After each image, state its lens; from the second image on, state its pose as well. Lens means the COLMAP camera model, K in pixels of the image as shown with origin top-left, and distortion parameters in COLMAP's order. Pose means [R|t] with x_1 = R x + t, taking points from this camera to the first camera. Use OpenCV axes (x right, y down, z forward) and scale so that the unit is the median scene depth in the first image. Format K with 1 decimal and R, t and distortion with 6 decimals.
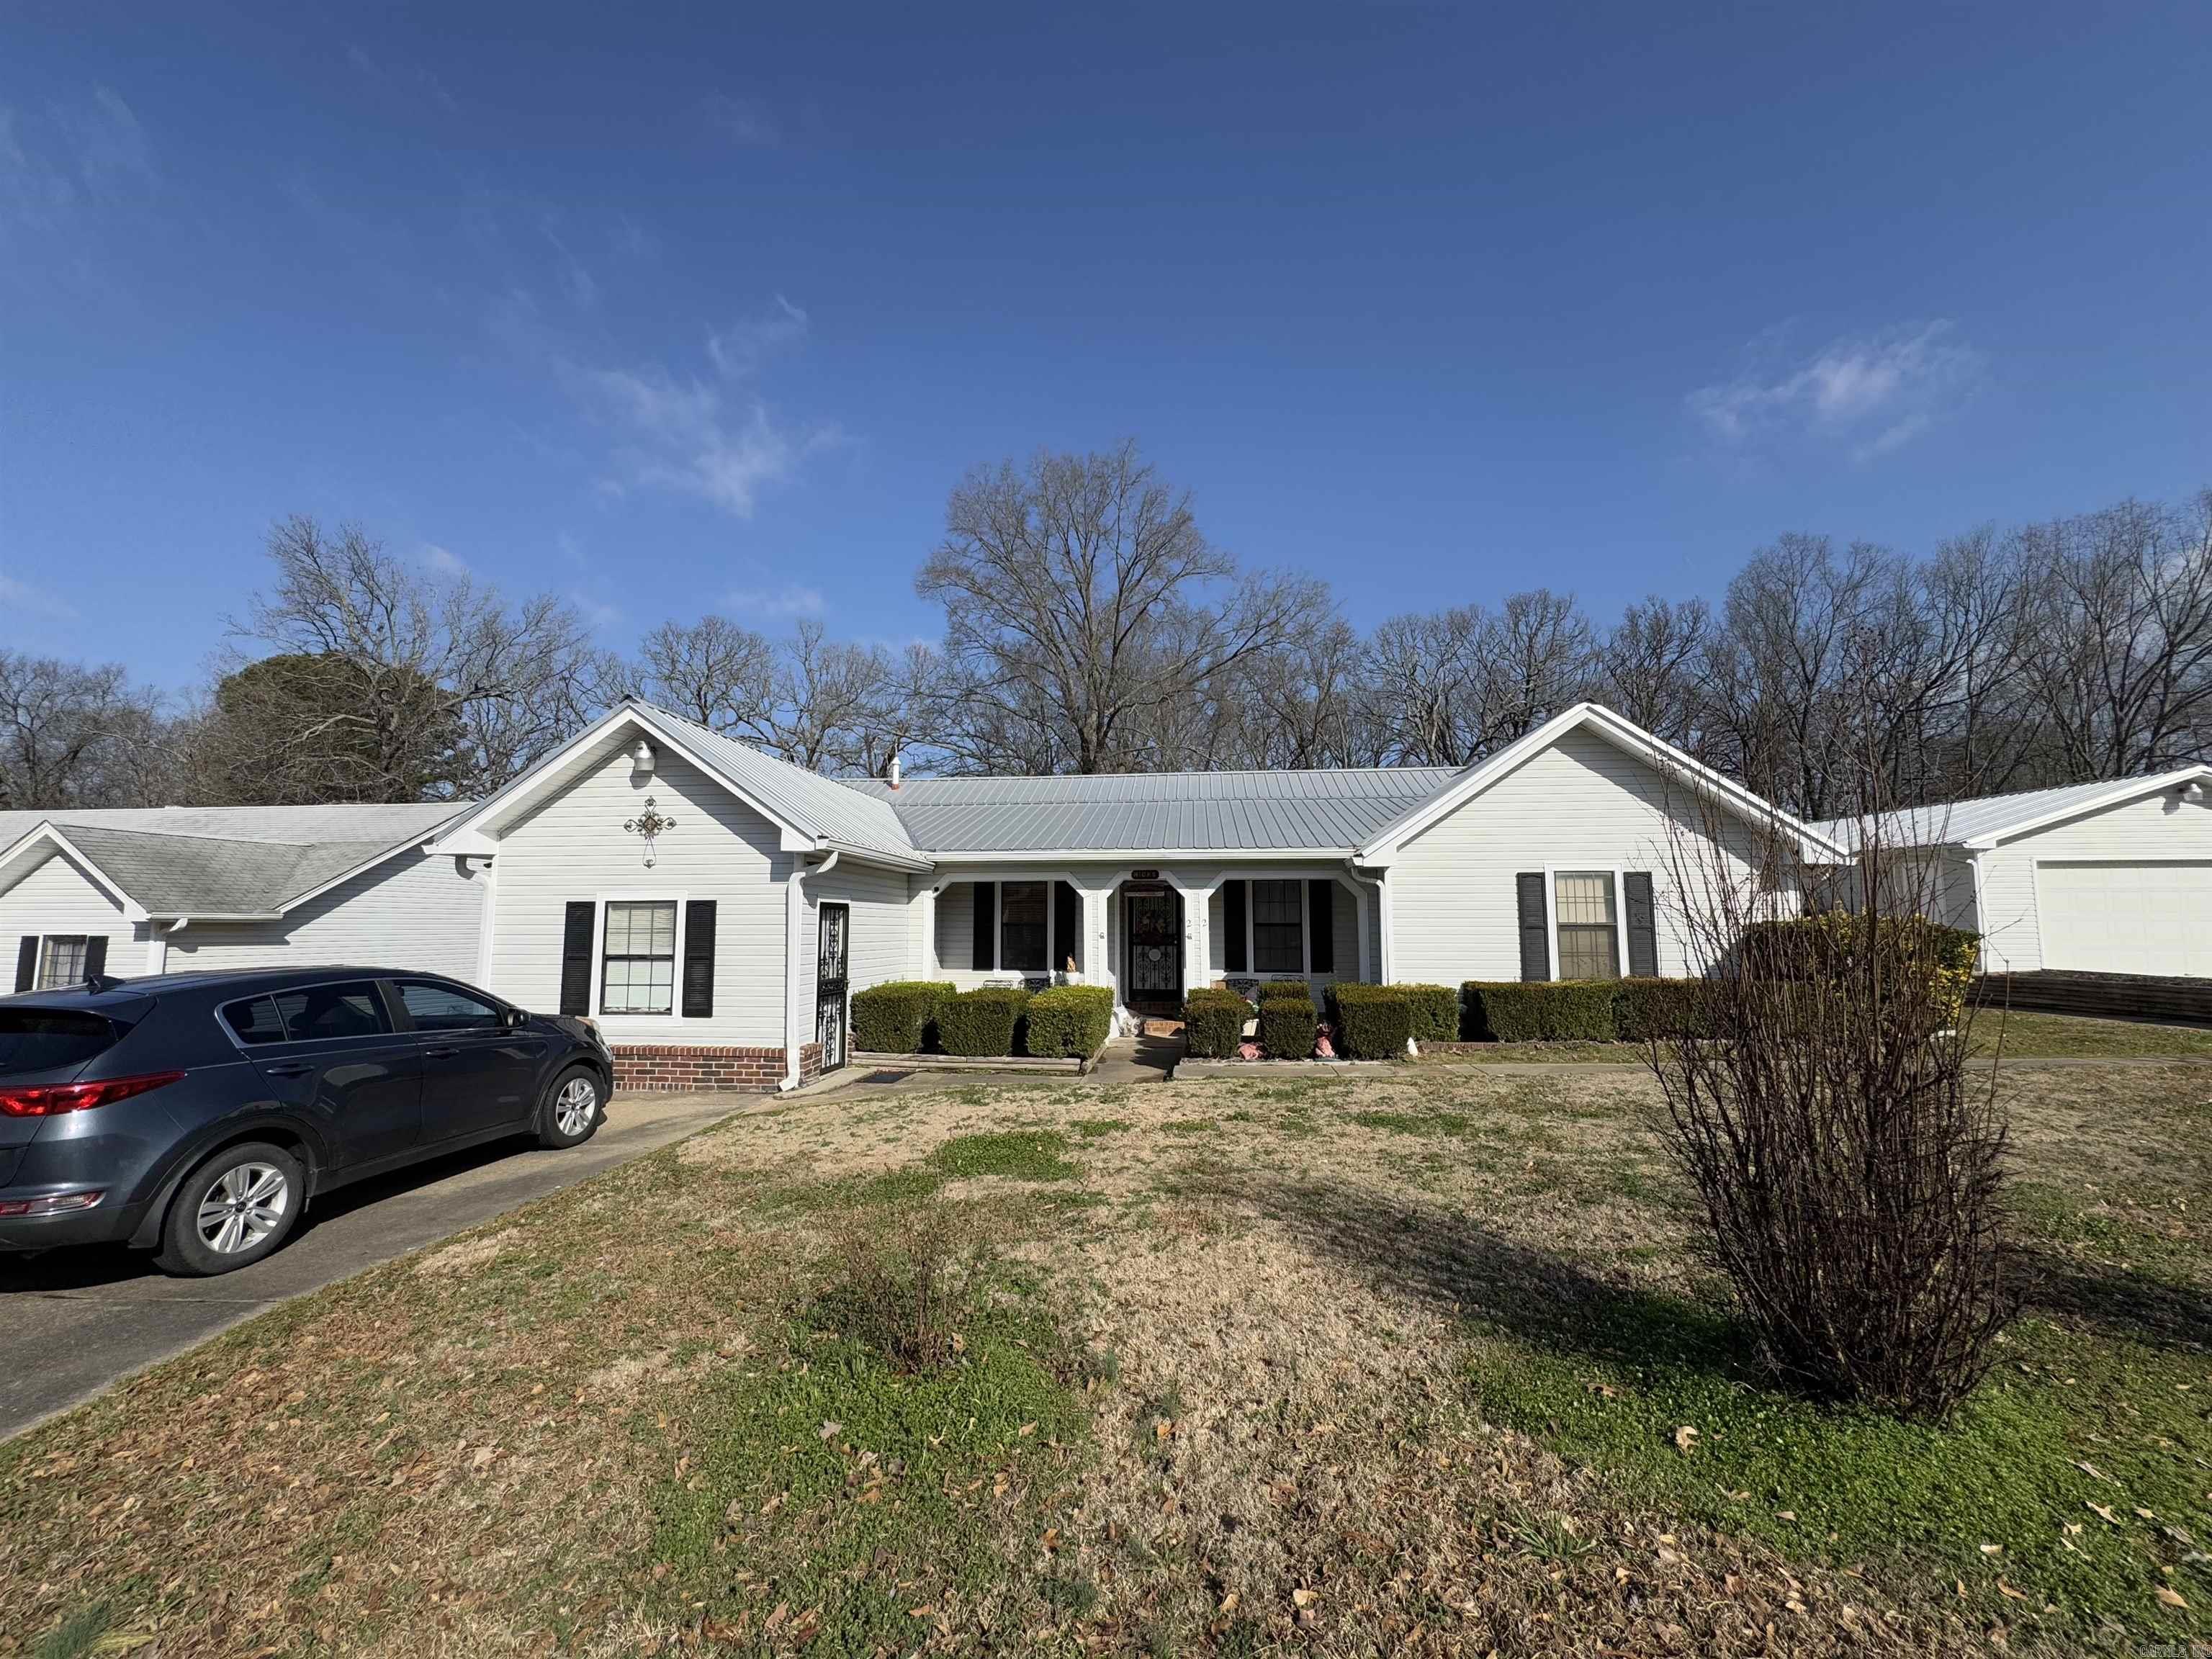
lens RADIAL K [[881.7, 0, 1106.0], [0, 881.7, 829.5], [0, 0, 1]] dist [0.002320, 0.000201]
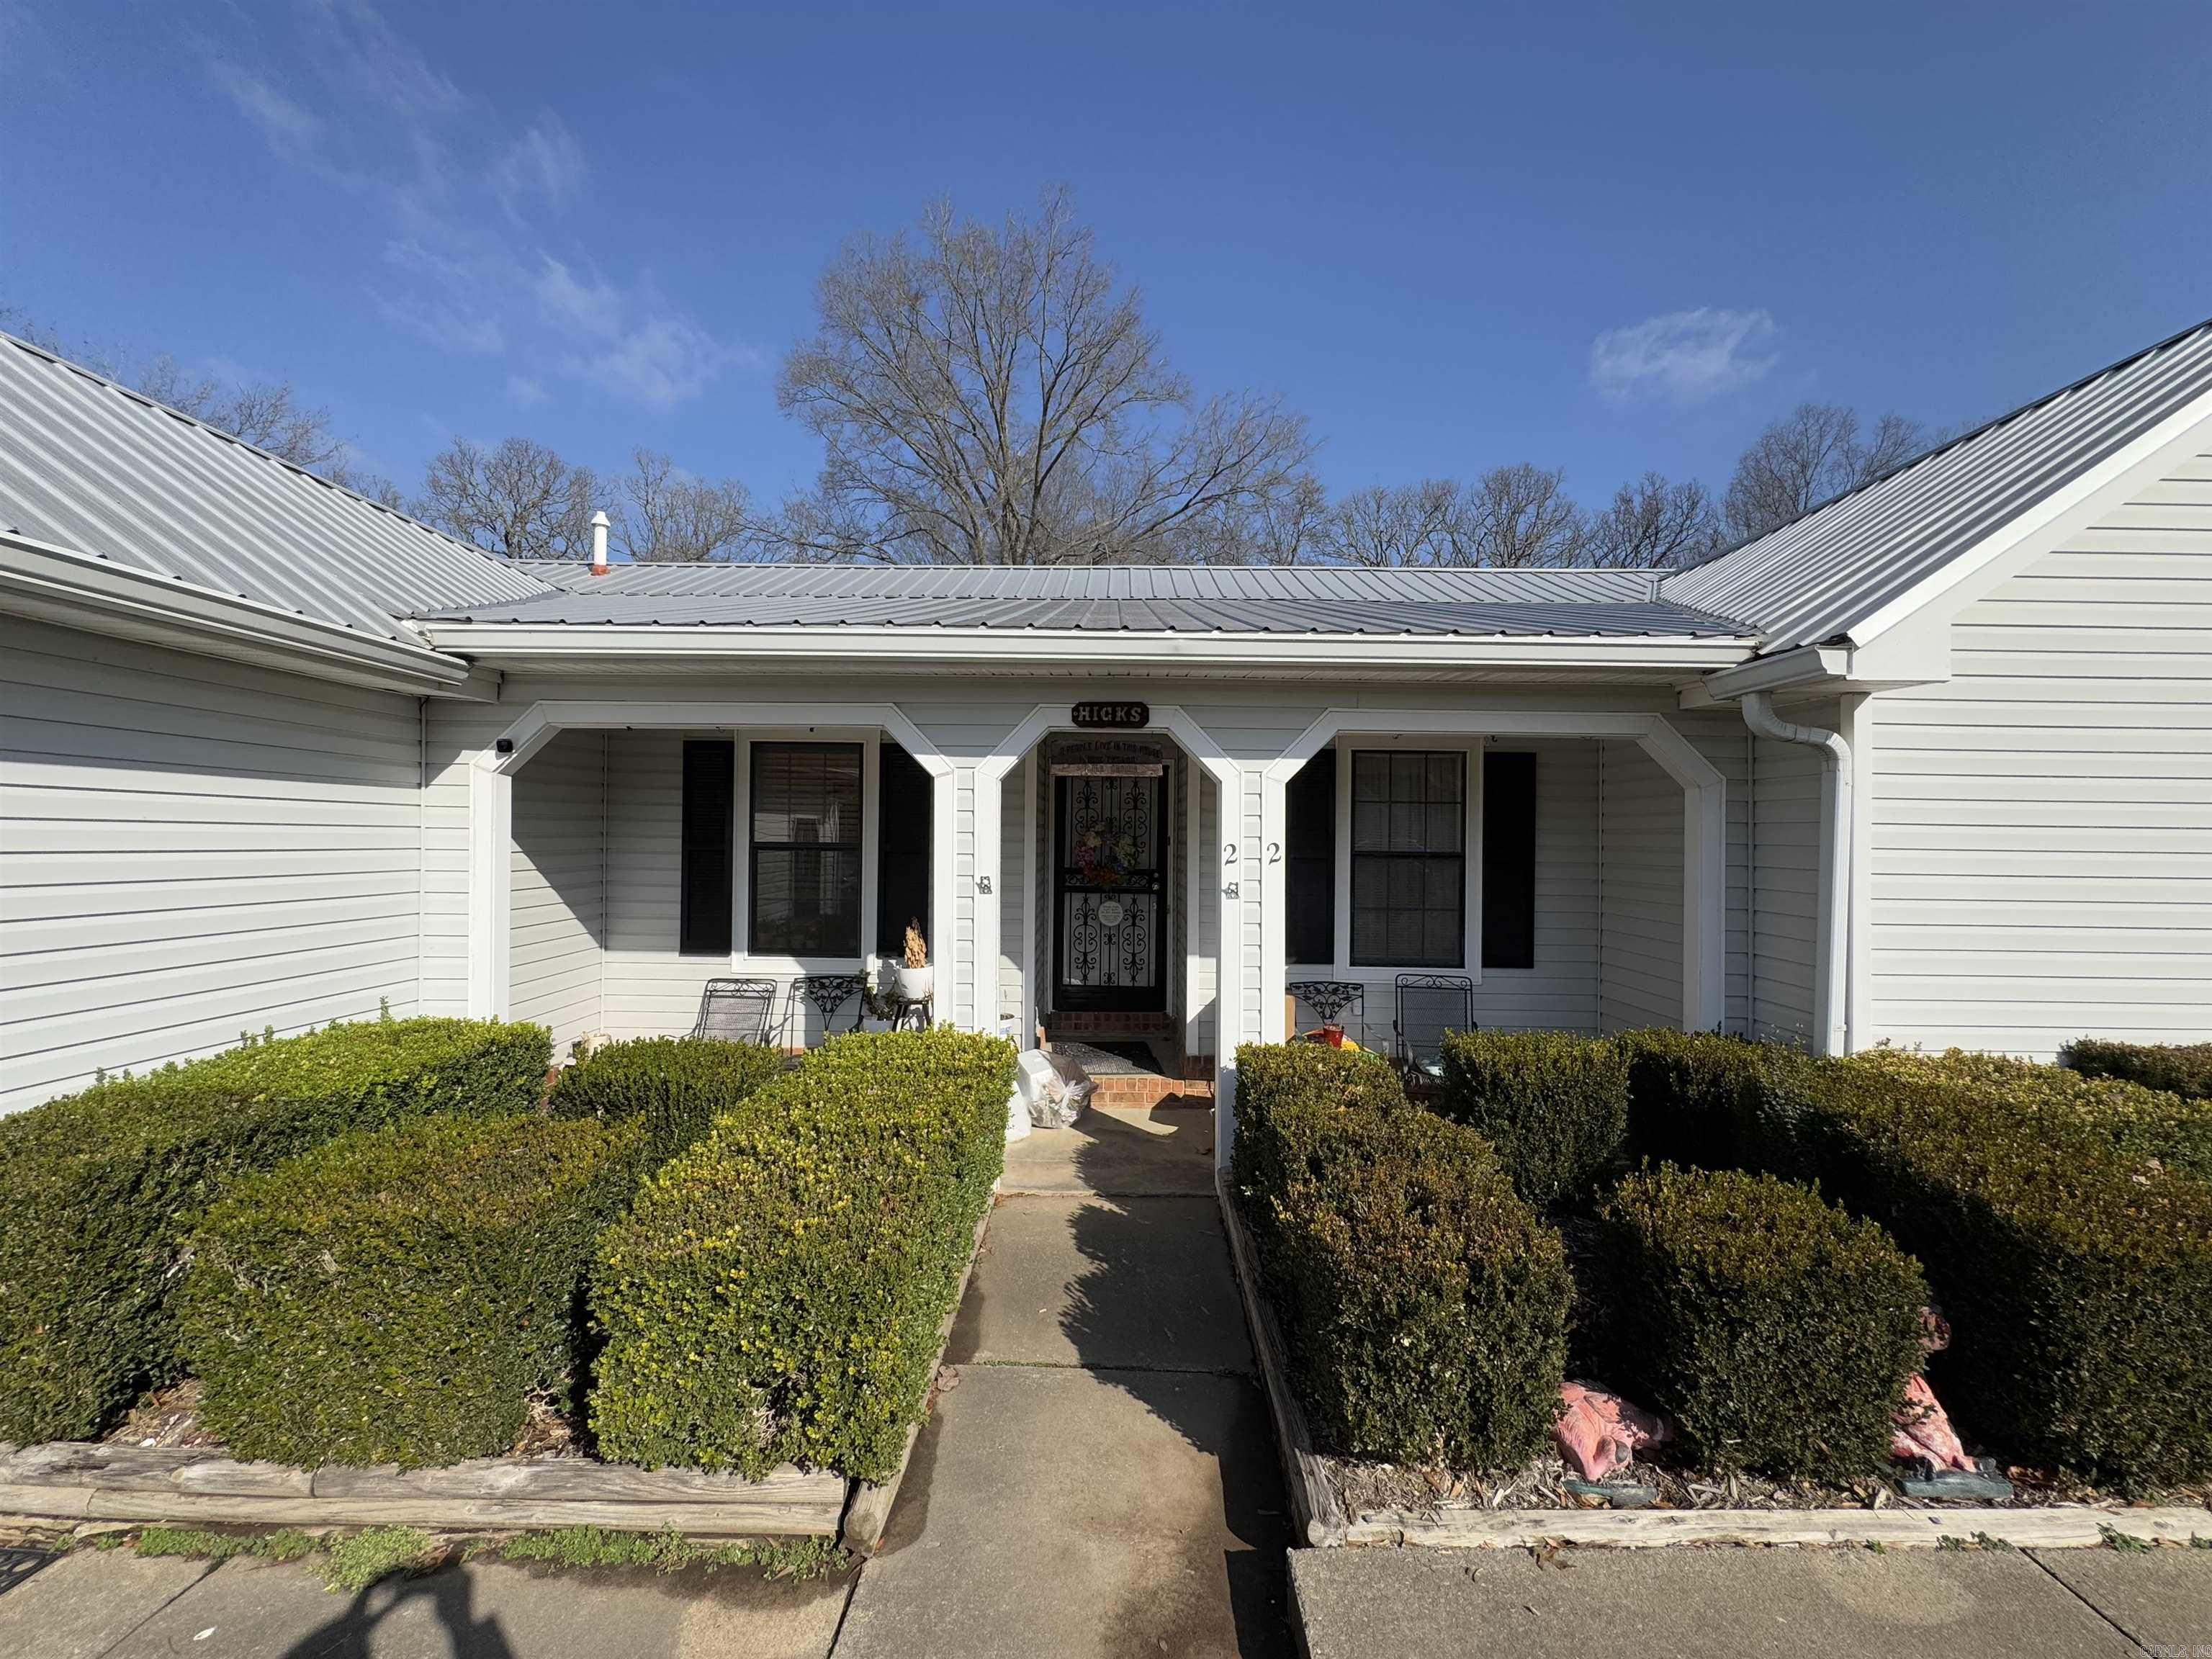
lens RADIAL K [[881.7, 0, 1106.0], [0, 881.7, 829.5], [0, 0, 1]] dist [0.002320, 0.000201]
pose [[0.995633, 0.013671, 0.092351, 0.009867], [-0.022765, 0.994911, 0.098155, 0.056217], [-0.090539, -0.099829, 0.990877, 0.583805]]
